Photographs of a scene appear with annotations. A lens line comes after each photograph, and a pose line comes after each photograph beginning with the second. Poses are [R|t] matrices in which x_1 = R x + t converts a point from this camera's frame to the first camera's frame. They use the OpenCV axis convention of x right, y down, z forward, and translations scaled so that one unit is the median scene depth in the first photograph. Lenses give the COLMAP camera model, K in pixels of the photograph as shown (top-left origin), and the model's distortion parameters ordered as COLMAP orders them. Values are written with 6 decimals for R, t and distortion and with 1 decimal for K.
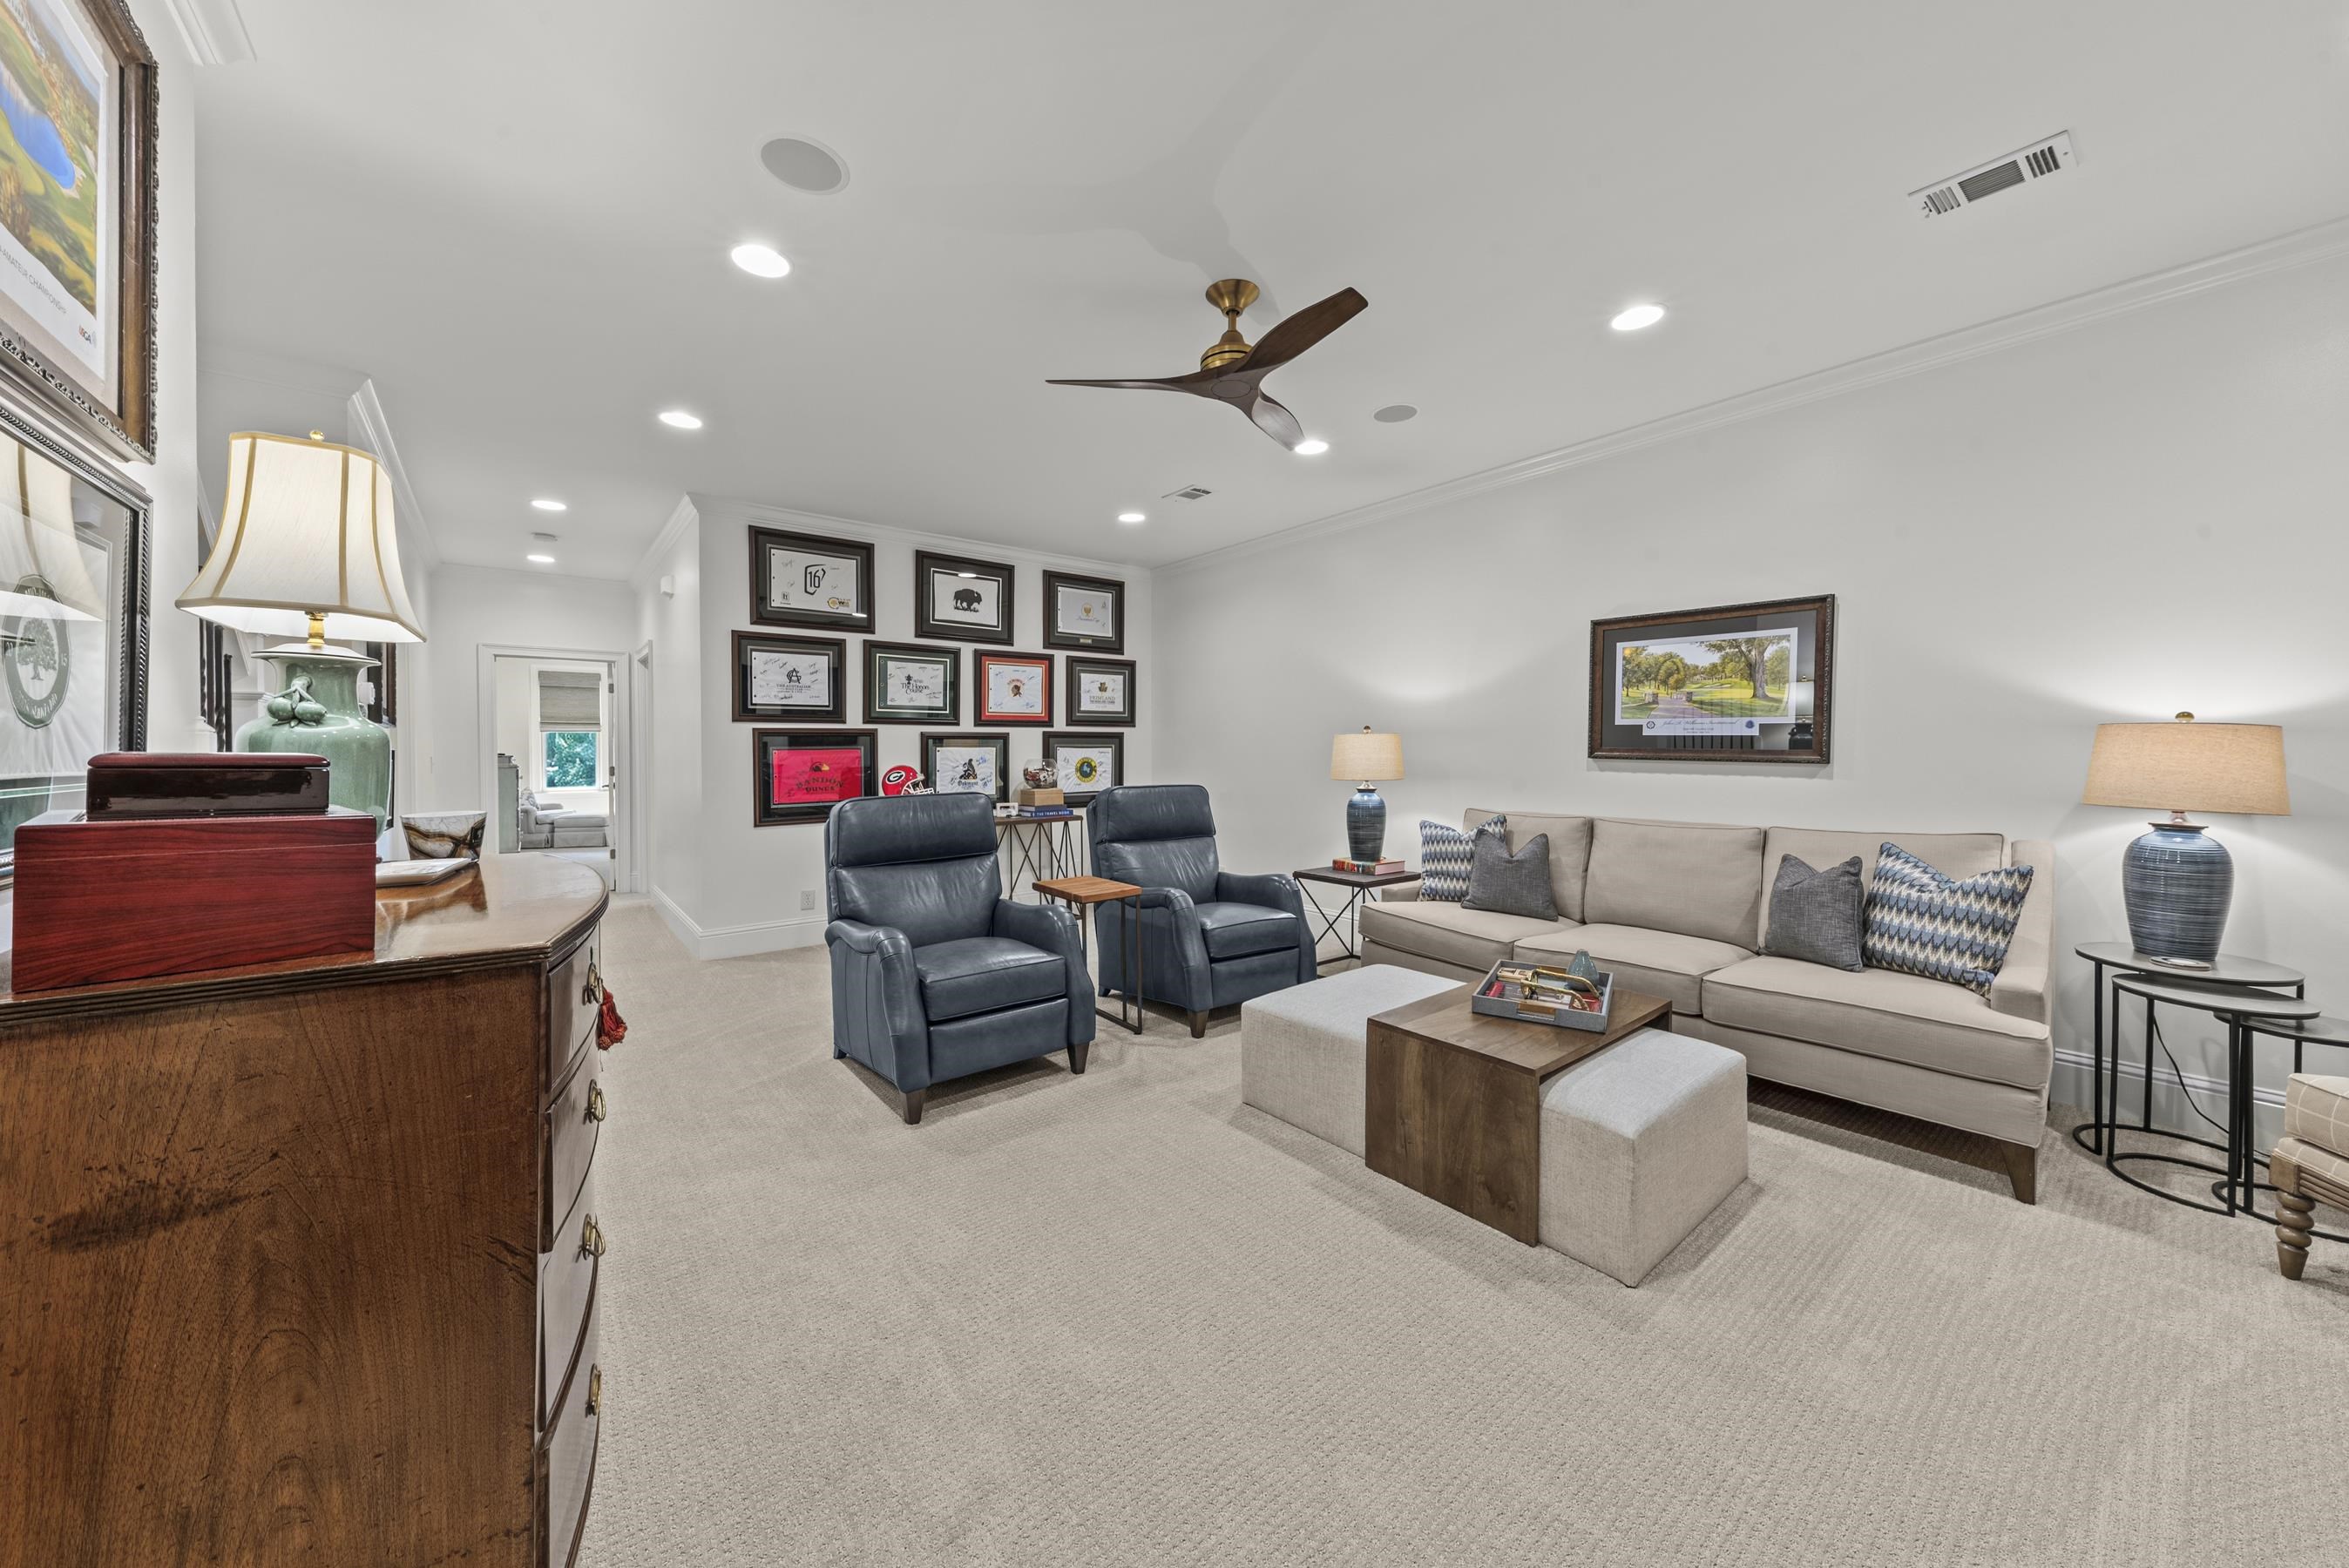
lens RADIAL K [[795.2, 0, 1182.5], [0, 795.2, 798.8], [0, 0, 1]] dist [0.000411, -0.000139]
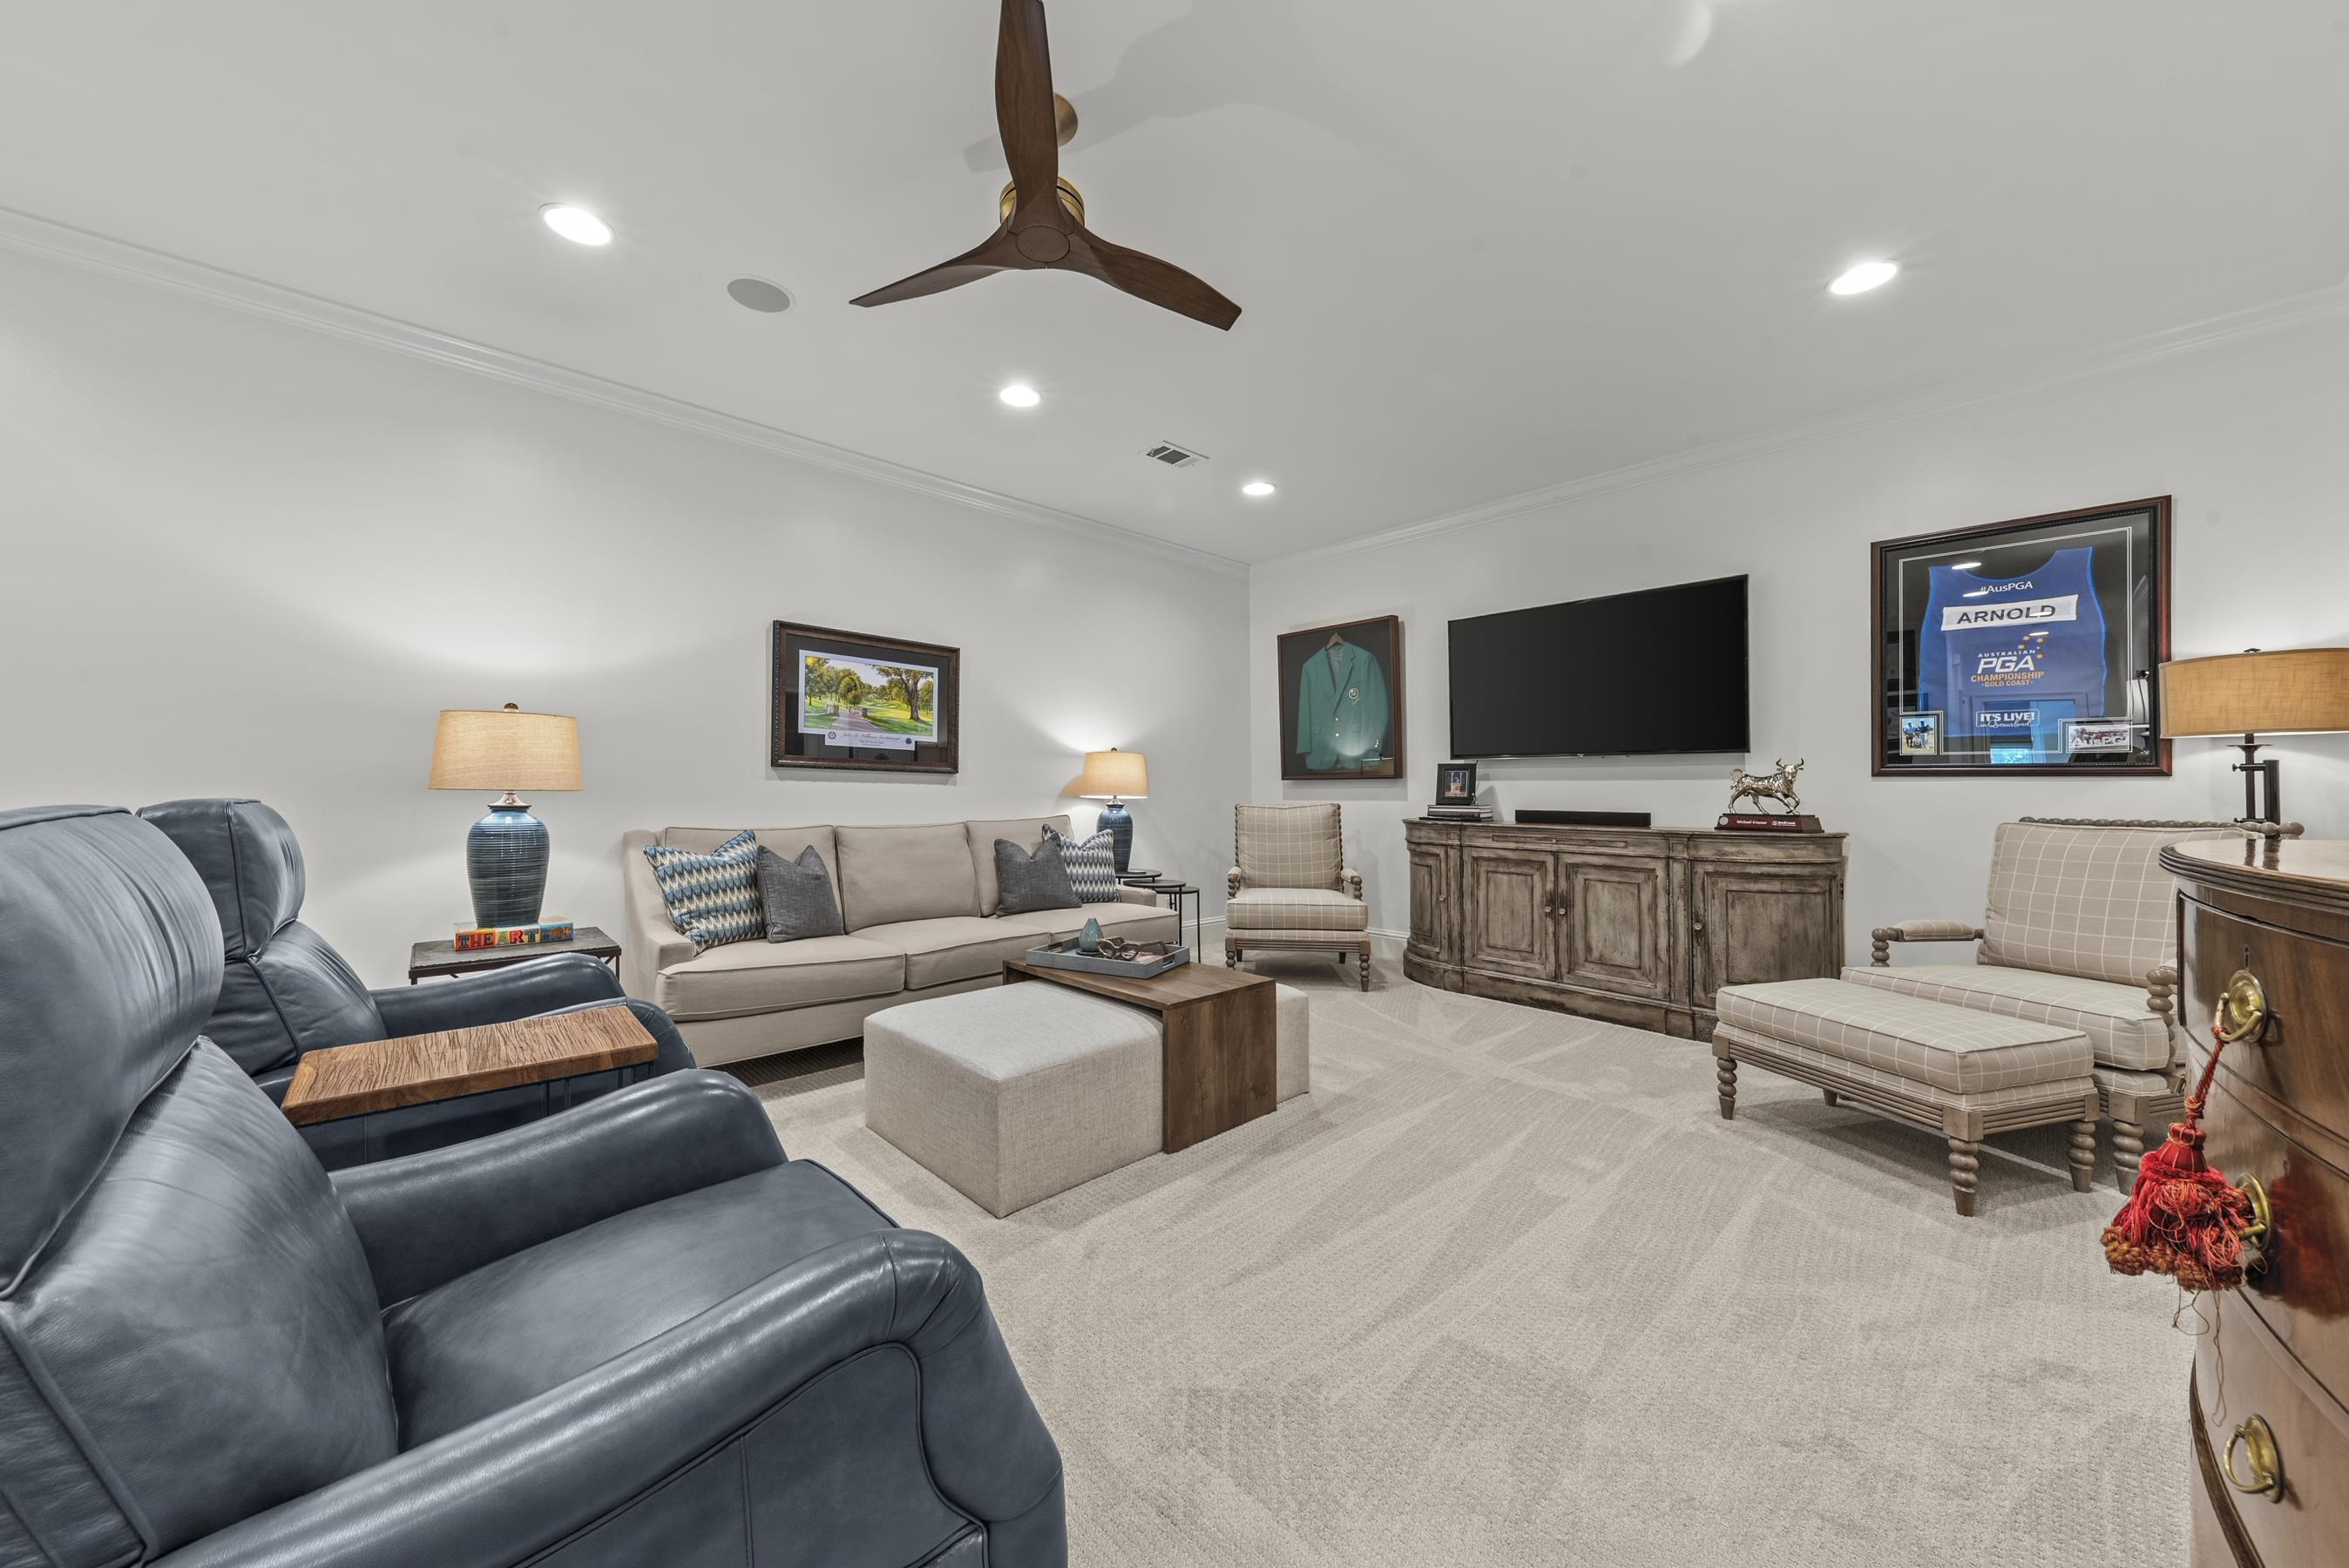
lens RADIAL K [[826.3, 0, 1134.4], [0, 826.3, 783.4], [0, 0, 1]] dist [0.011745, -0.003613]
pose [[-0.053957, 0.011869, 0.998473, -0.540384], [0.052909, 0.998559, -0.009010, 0.000185], [-0.997141, 0.052342, -0.054507, 0.713182]]
